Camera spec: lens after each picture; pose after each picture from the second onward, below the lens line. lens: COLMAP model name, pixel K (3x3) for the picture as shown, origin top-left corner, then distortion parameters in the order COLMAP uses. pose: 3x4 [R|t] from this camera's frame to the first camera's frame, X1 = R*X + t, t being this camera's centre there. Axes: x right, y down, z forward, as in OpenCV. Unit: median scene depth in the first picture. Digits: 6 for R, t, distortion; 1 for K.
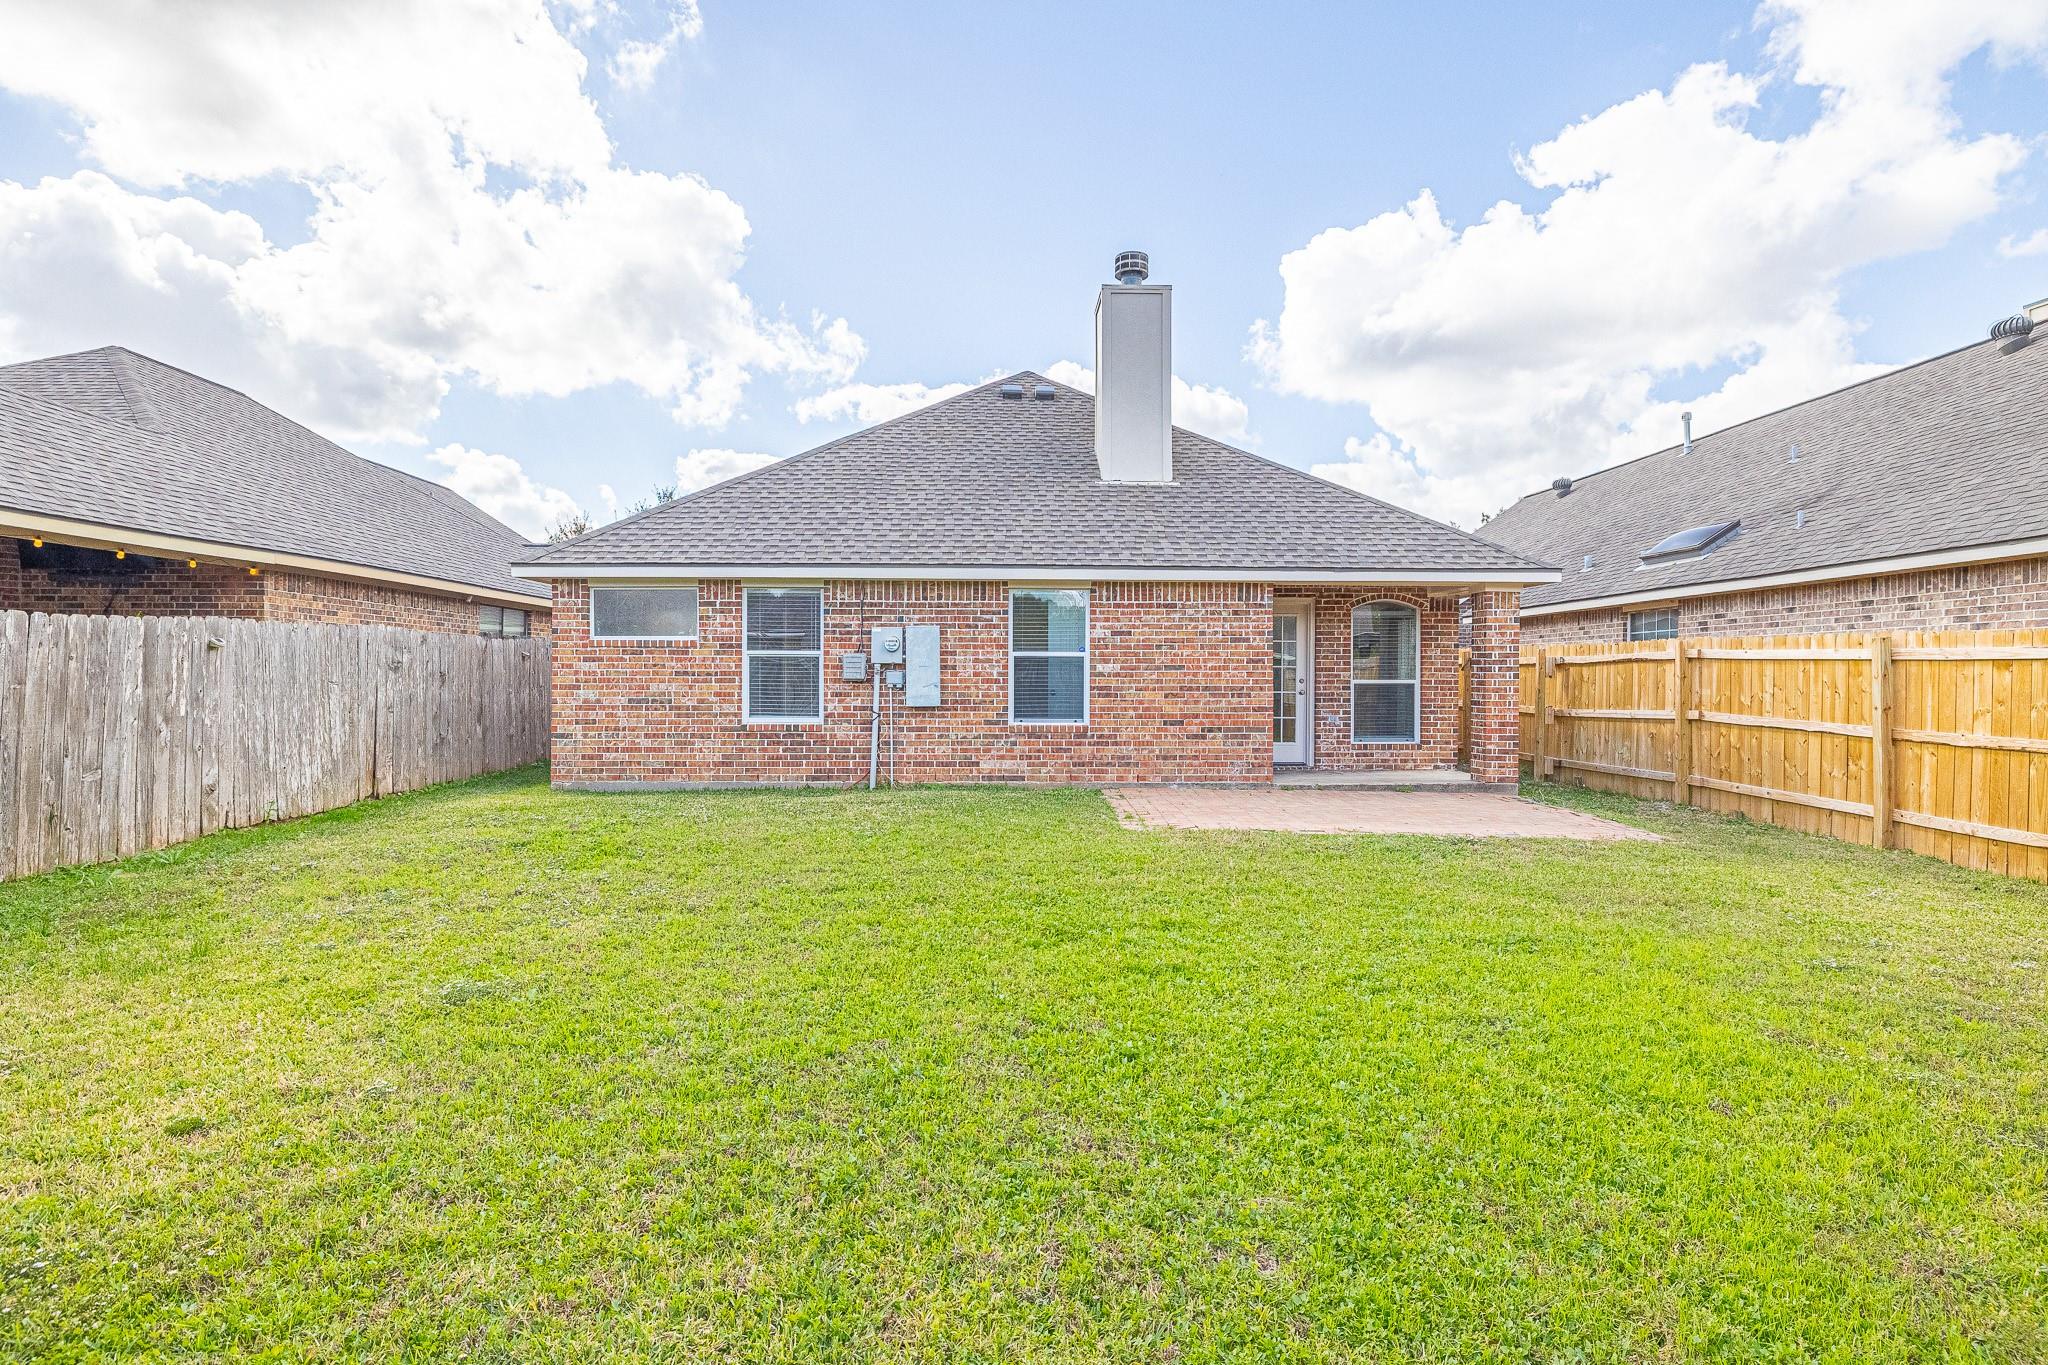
lens RADIAL K [[1037.6, 0, 1019.2], [0, 1037.6, 680.6], [0, 0, 1]] dist [-0.005243, 0.000693]
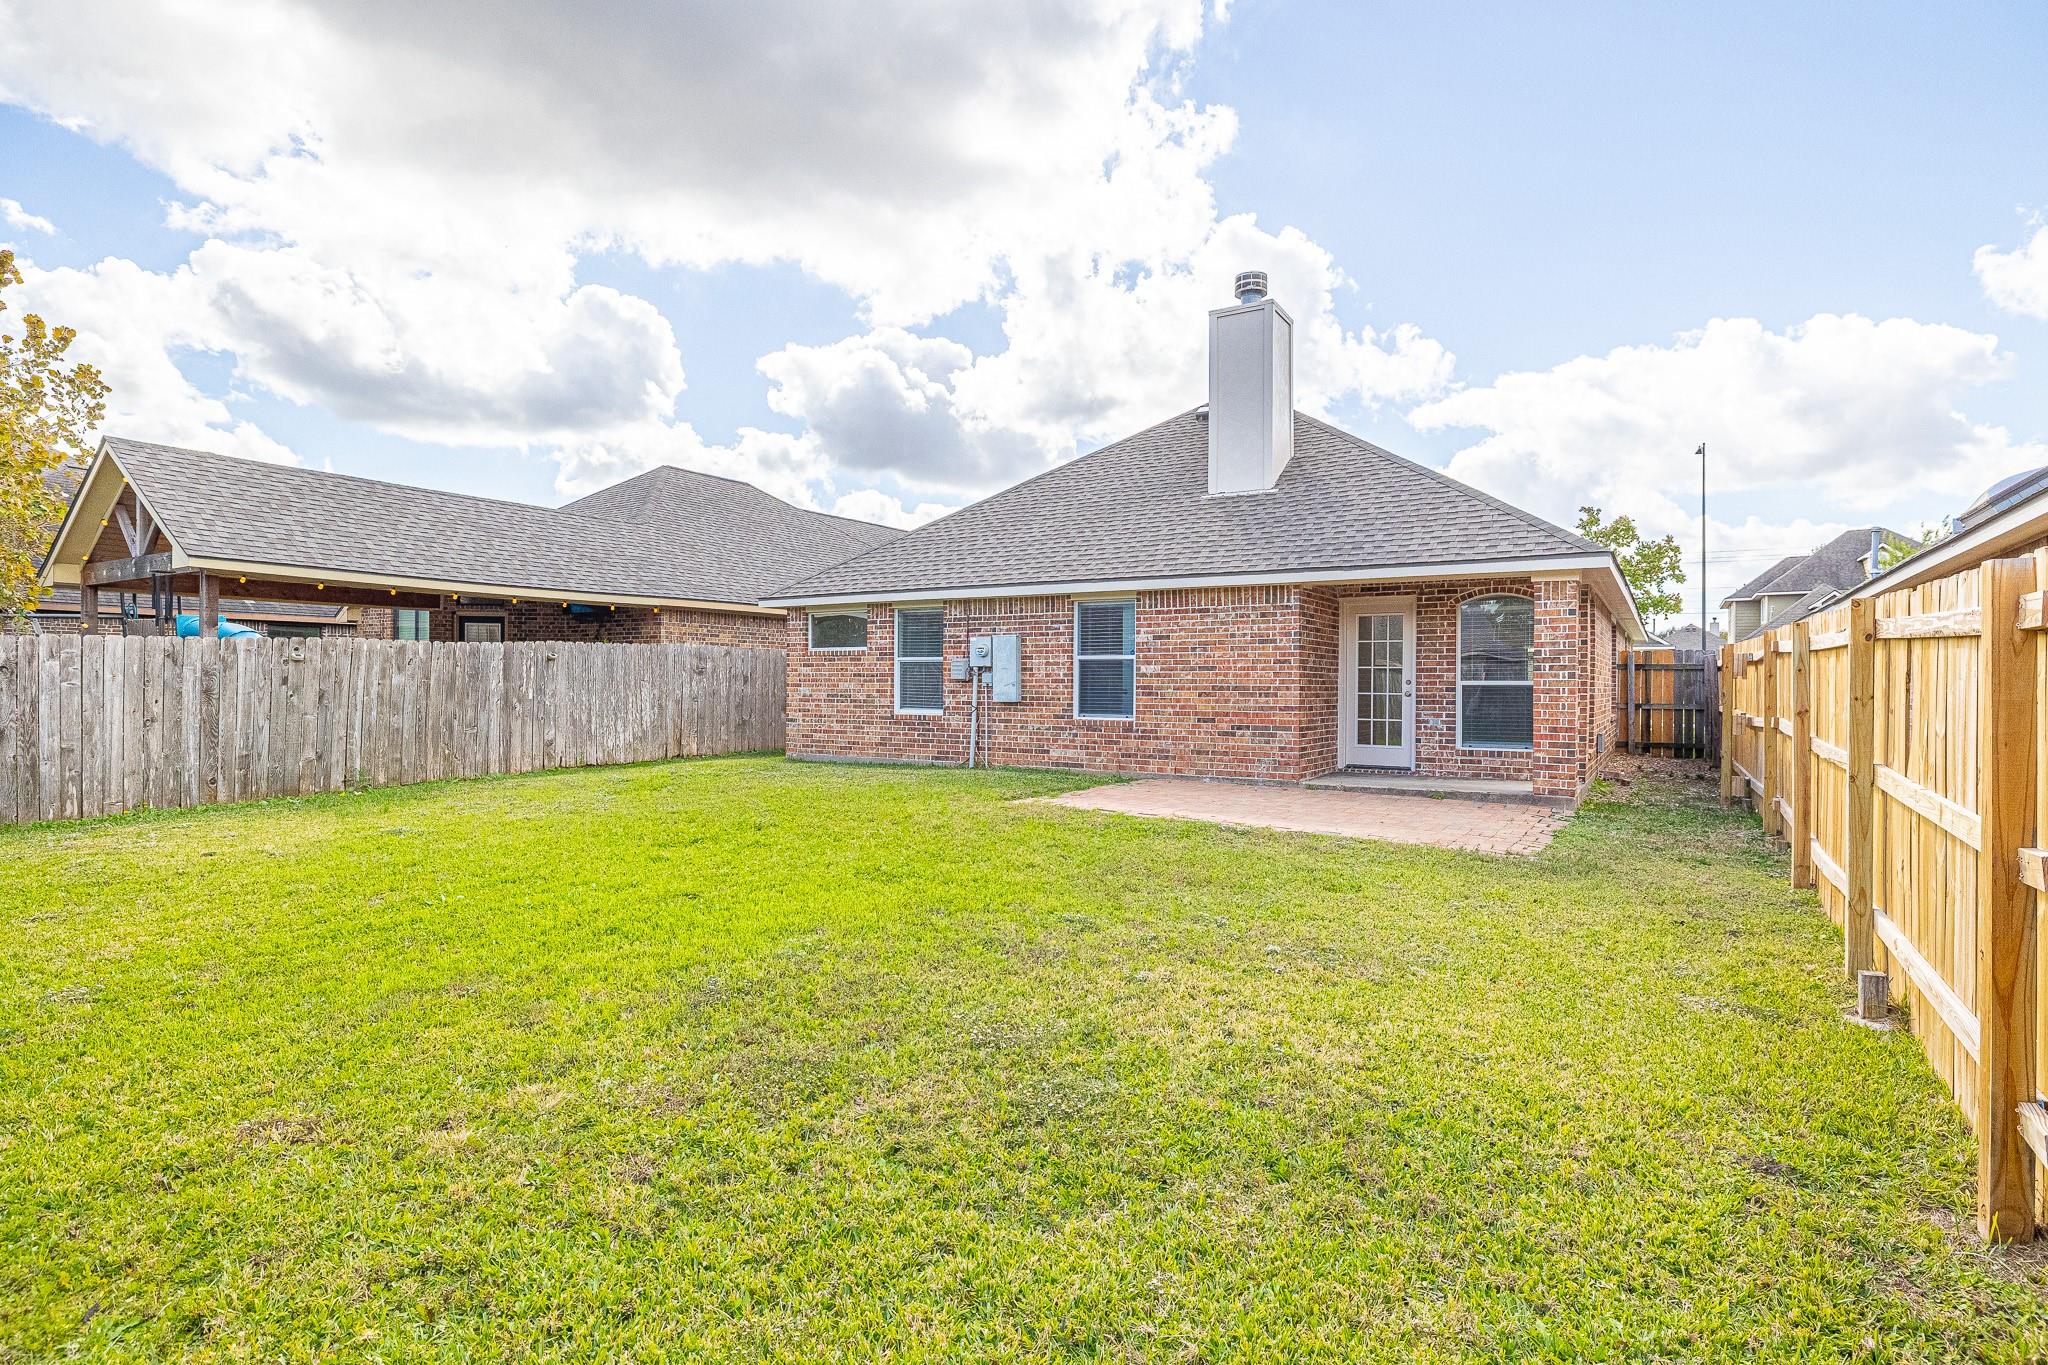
lens RADIAL K [[1037.6, 0, 1019.2], [0, 1037.6, 680.6], [0, 0, 1]] dist [-0.005243, 0.000693]
pose [[0.835509, -0.000161, -0.549477, 0.575237], [-0.004470, 0.999965, -0.007091, 0.008456], [0.549459, 0.008381, 0.835479, 0.002081]]
